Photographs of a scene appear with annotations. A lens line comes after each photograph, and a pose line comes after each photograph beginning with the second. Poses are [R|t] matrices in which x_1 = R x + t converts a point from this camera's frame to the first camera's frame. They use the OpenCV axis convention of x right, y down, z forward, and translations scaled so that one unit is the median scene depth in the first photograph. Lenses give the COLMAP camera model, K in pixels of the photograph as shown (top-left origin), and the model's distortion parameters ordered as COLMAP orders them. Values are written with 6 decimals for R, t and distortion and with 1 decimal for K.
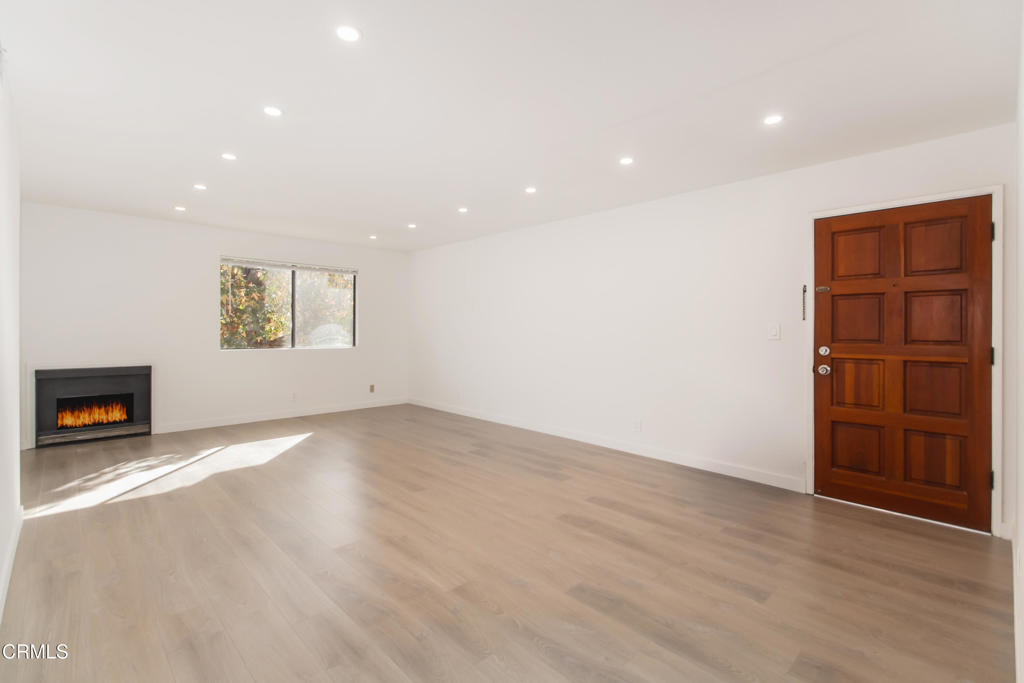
lens RADIAL K [[471.0, 0, 512.4], [0, 471.0, 332.9], [0, 0, 1]] dist [0.019067, -0.000034]
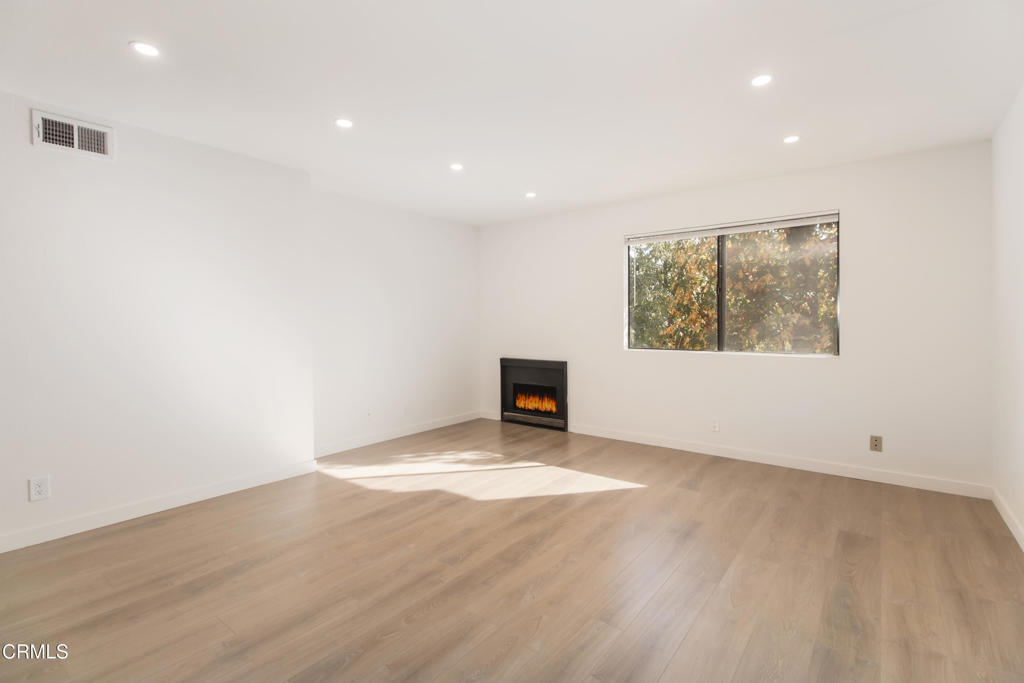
lens RADIAL K [[471.0, 0, 512.4], [0, 471.0, 332.9], [0, 0, 1]] dist [0.019067, -0.000034]
pose [[0.154263, 0.016234, -0.987896, 0.289309], [-0.005447, 0.999864, 0.015580, -0.008928], [0.988015, 0.002978, 0.154330, 1.146803]]
